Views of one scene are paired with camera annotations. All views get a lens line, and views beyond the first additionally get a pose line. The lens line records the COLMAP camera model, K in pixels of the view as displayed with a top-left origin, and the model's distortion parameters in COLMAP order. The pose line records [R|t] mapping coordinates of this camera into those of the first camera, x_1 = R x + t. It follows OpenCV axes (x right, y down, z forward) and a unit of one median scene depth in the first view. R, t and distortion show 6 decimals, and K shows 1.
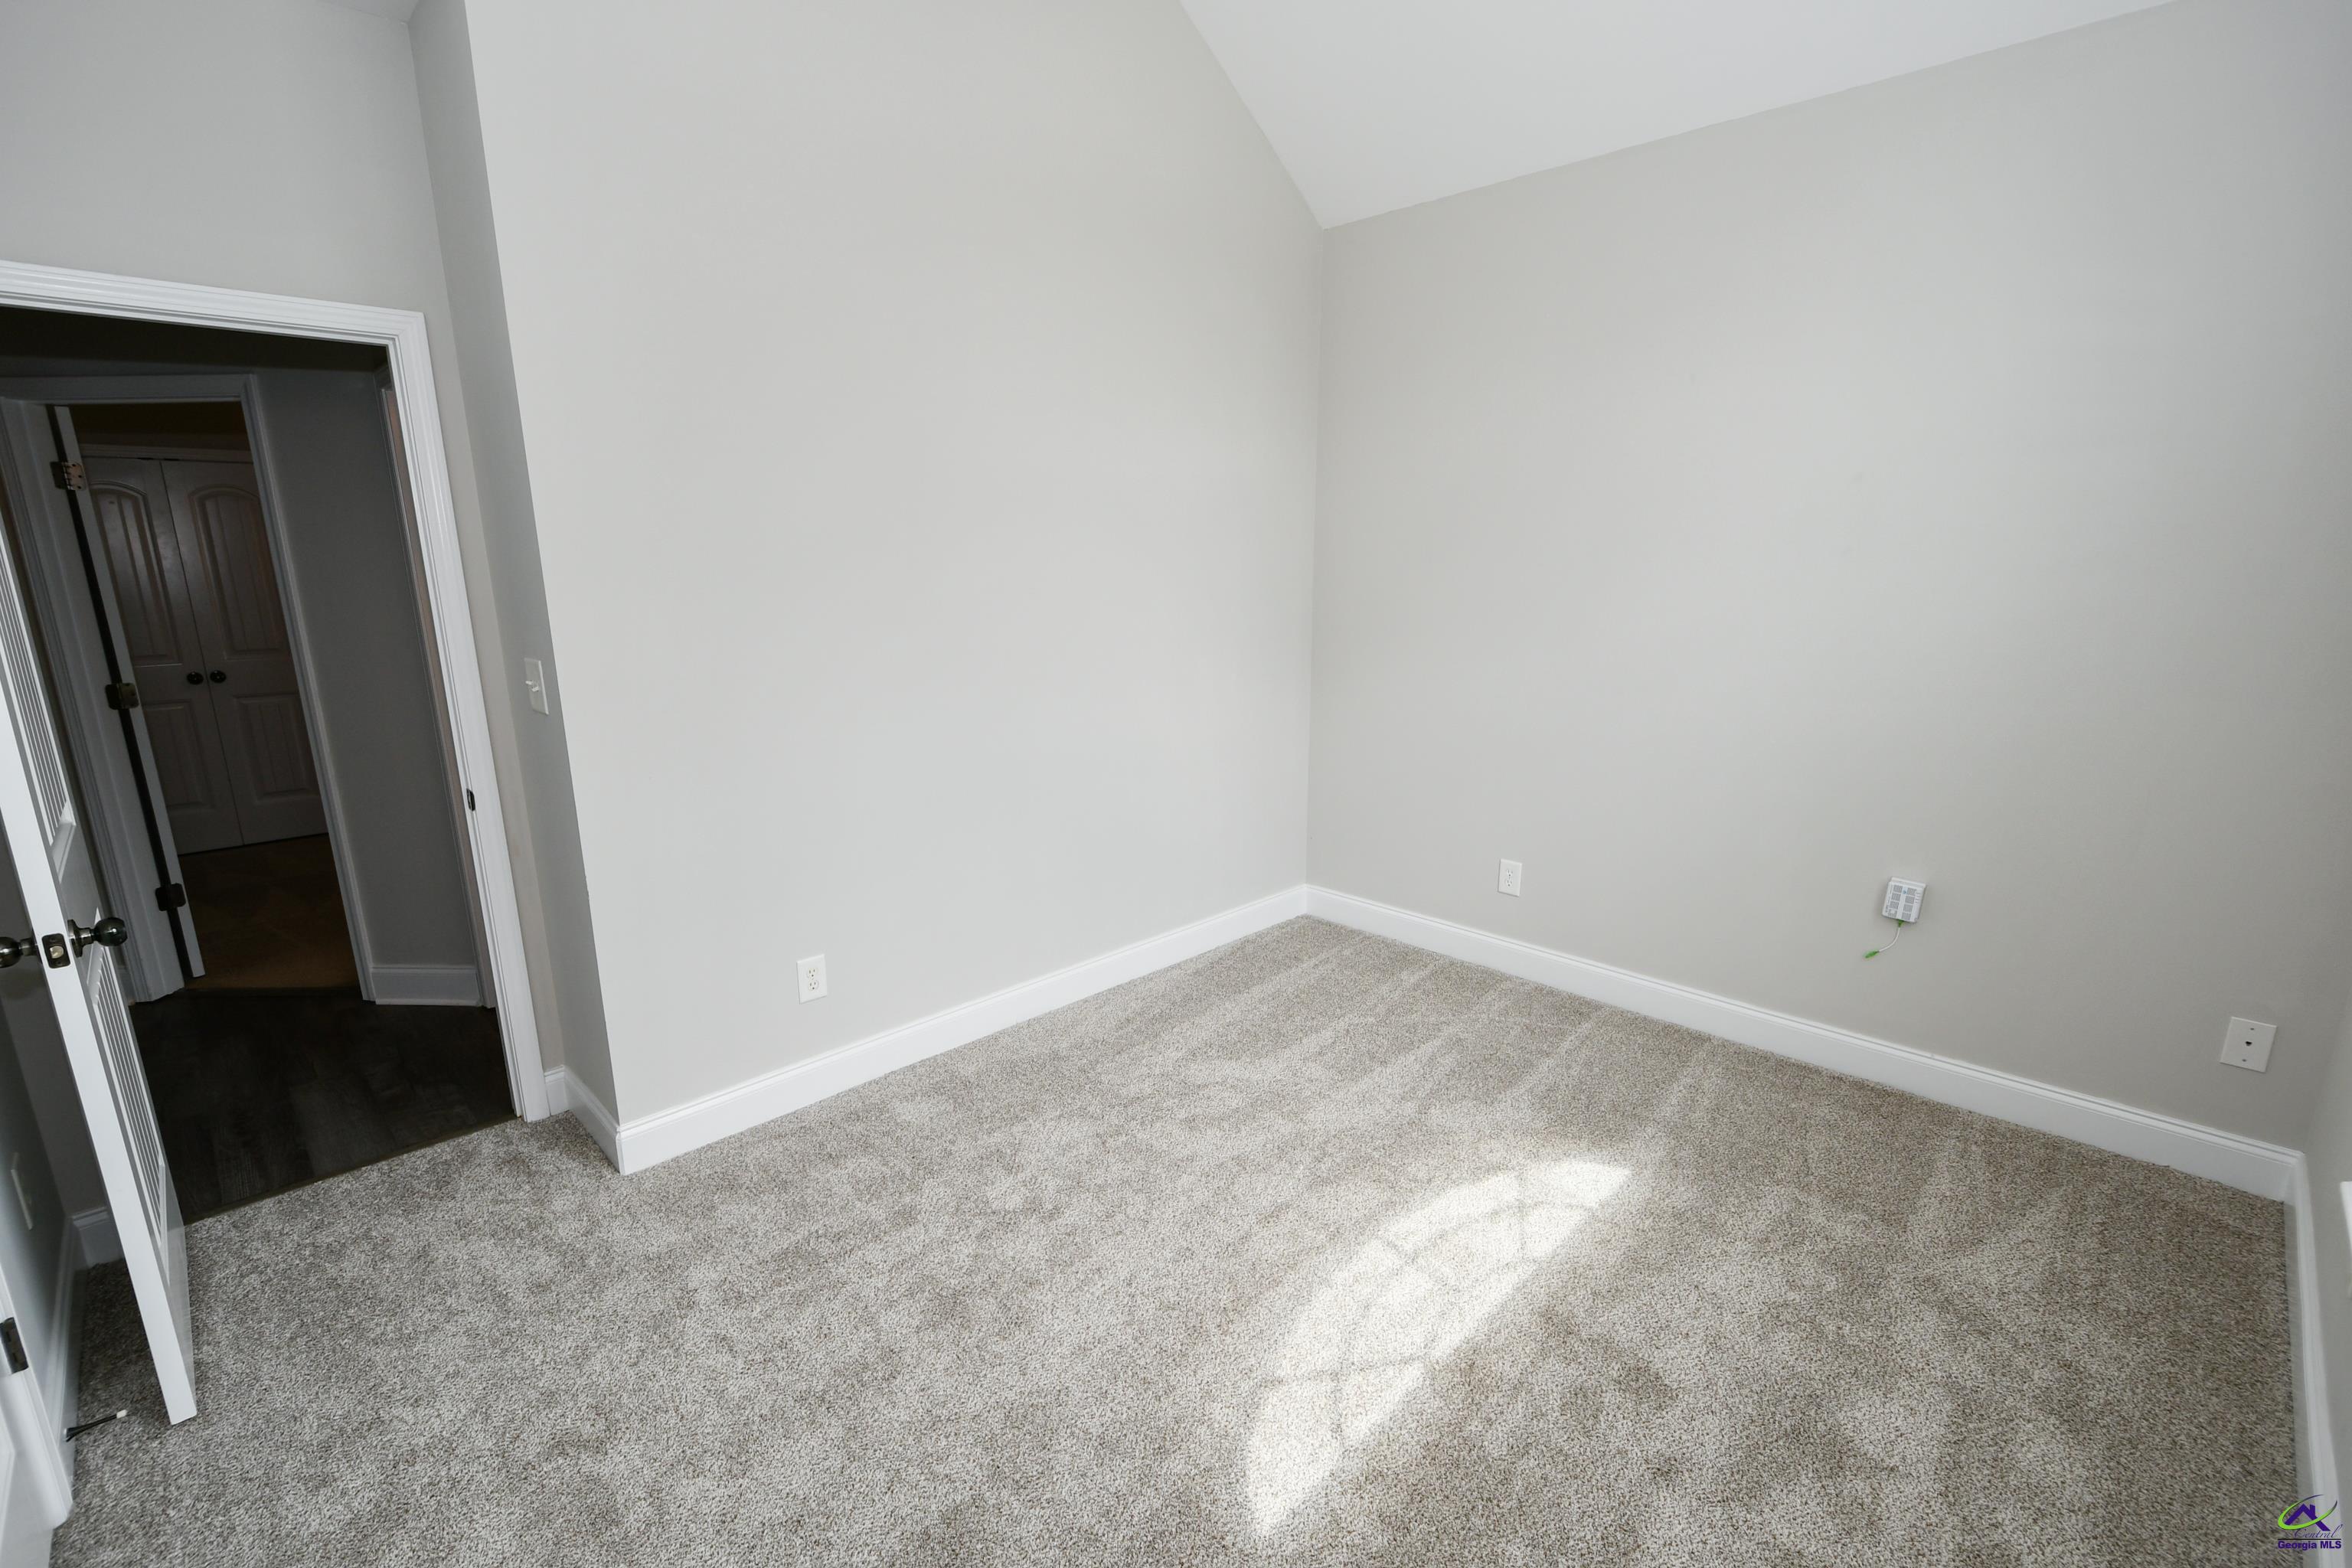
lens RADIAL K [[1029.8, 0, 1160.5], [0, 1029.8, 806.7], [0, 0, 1]] dist [0.001464, -0.006433]
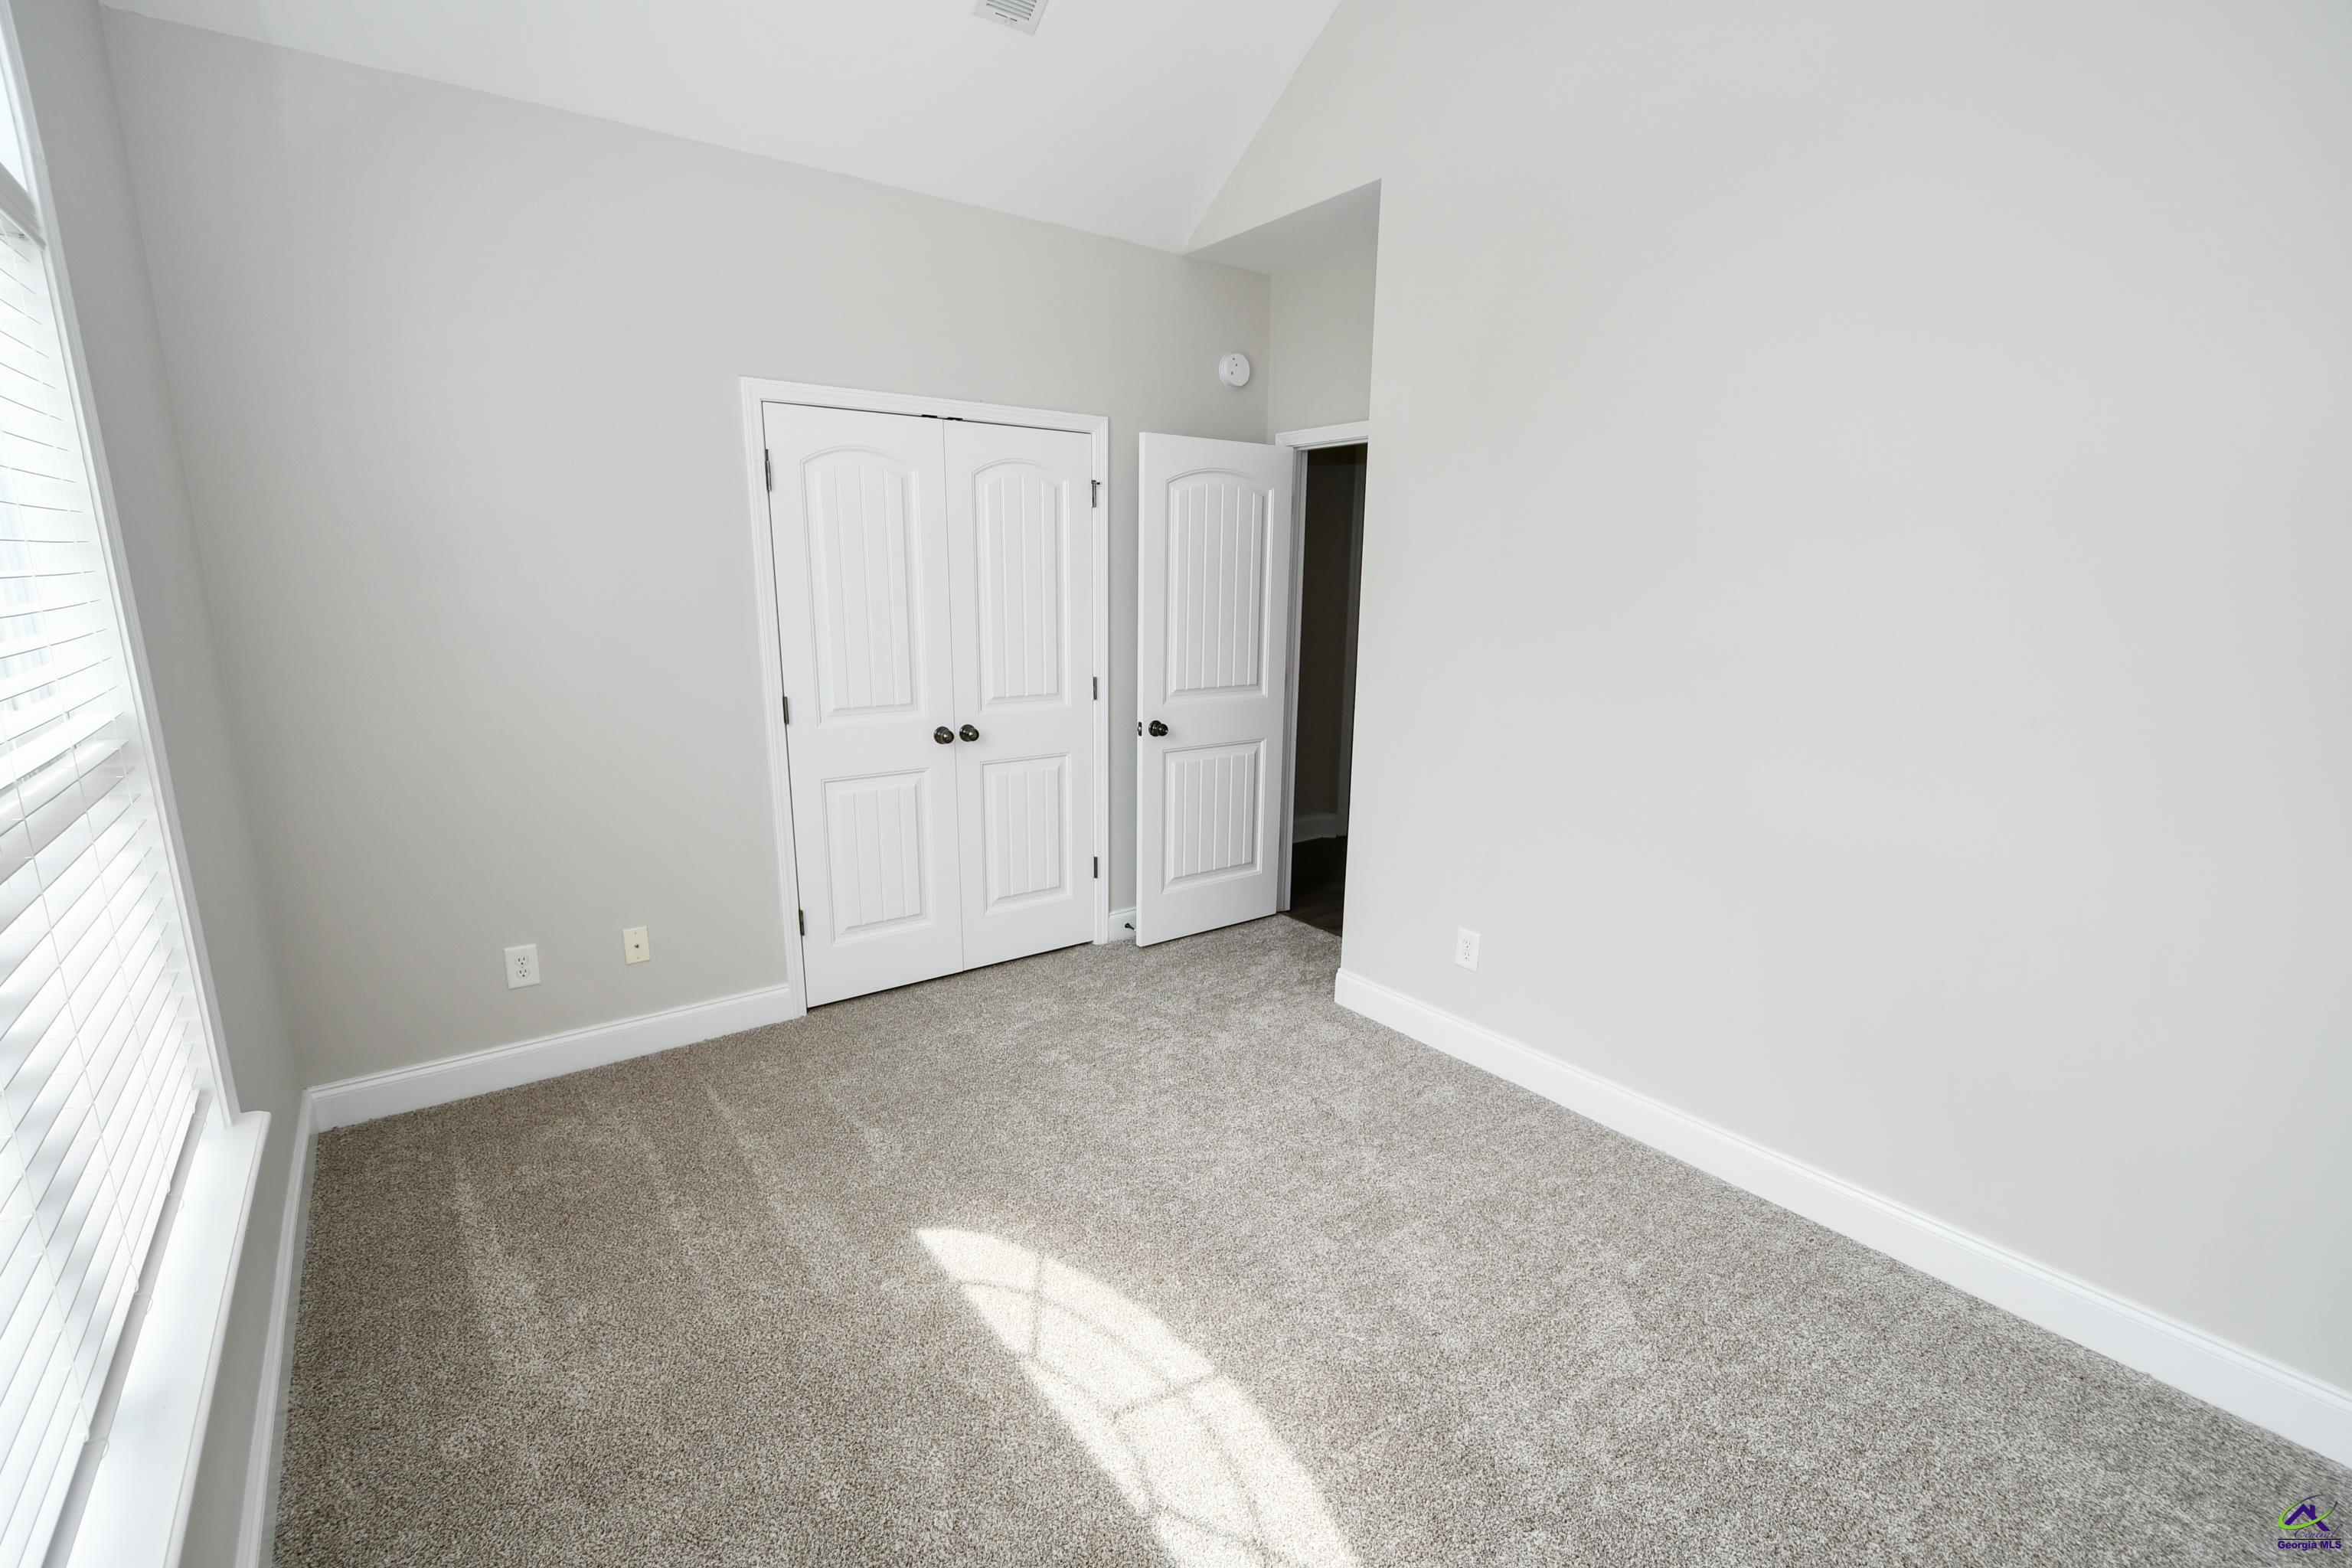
lens RADIAL K [[1029.8, 0, 1160.5], [0, 1029.8, 806.7], [0, 0, 1]] dist [0.001464, -0.006433]
pose [[-0.135341, 0.229277, -0.963906, 0.851837], [-0.243769, 0.935248, 0.256687, -0.209293], [0.960343, 0.269710, -0.070687, 0.810133]]
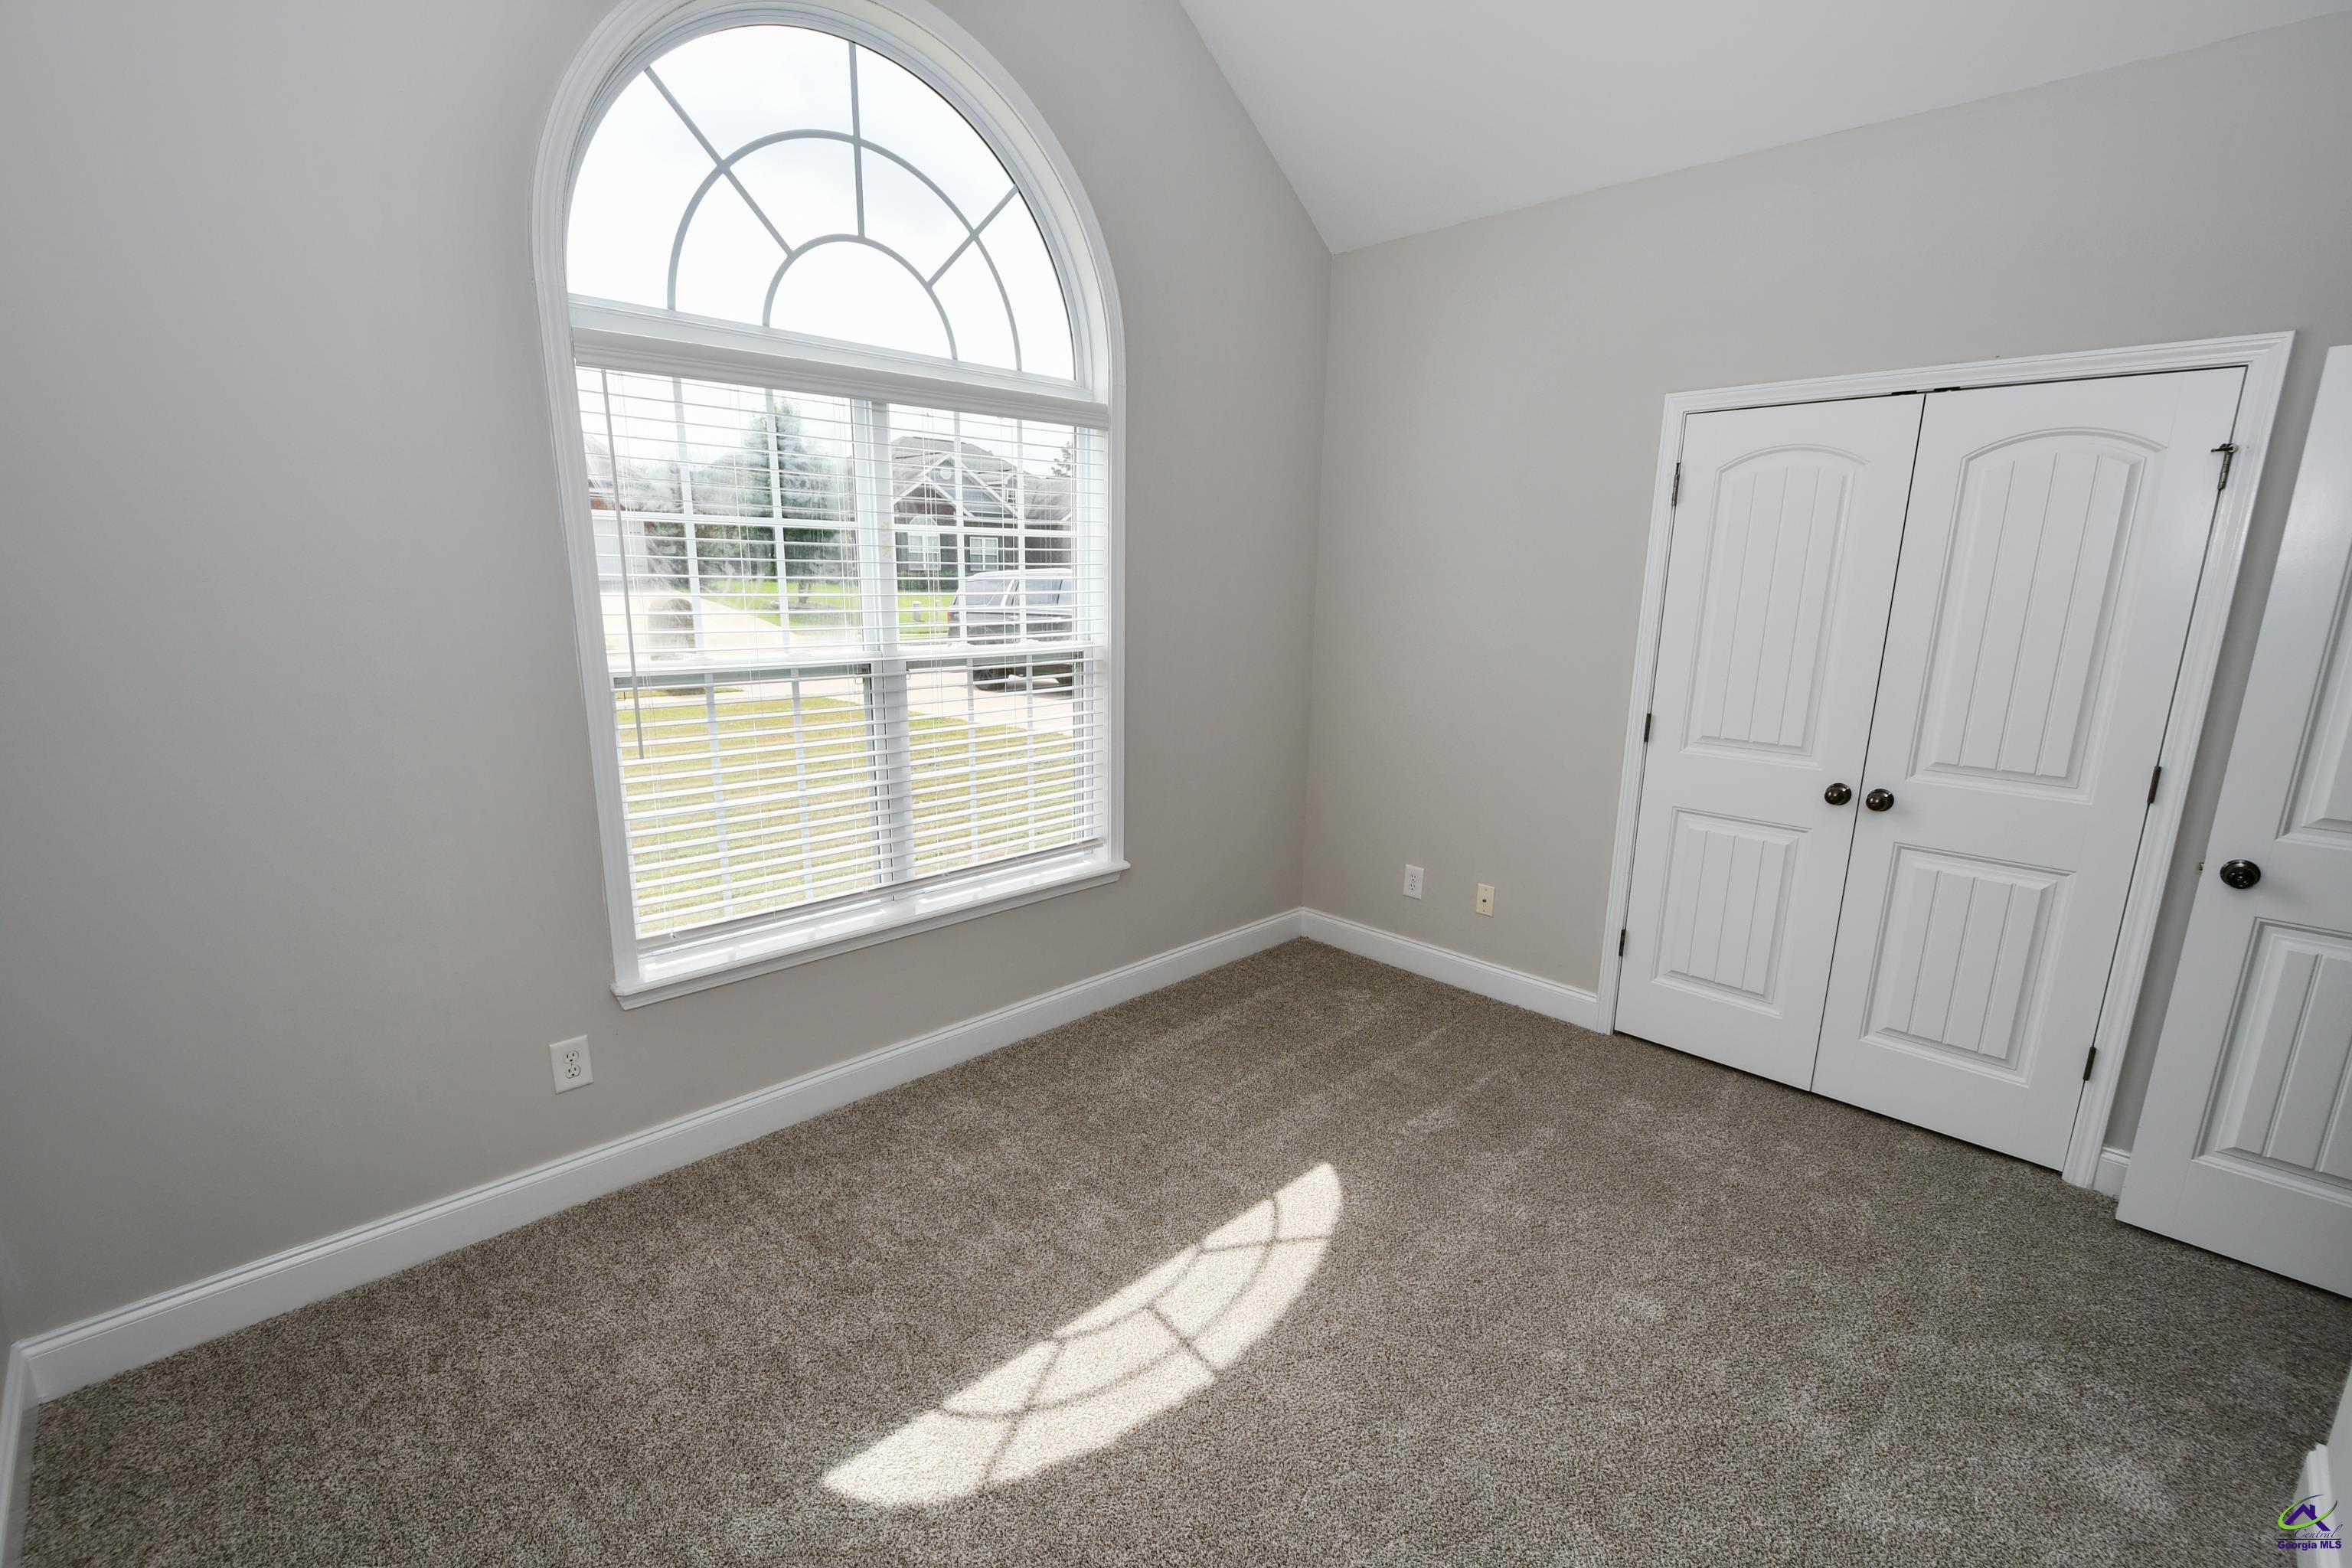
lens RADIAL K [[1029.8, 0, 1160.5], [0, 1029.8, 806.7], [0, 0, 1]] dist [0.001464, -0.006433]
pose [[-0.999961, -0.005511, -0.006914, 0.242540], [-0.008025, 0.894021, 0.447953, -0.355107], [0.003713, 0.447991, -0.894030, 1.421578]]
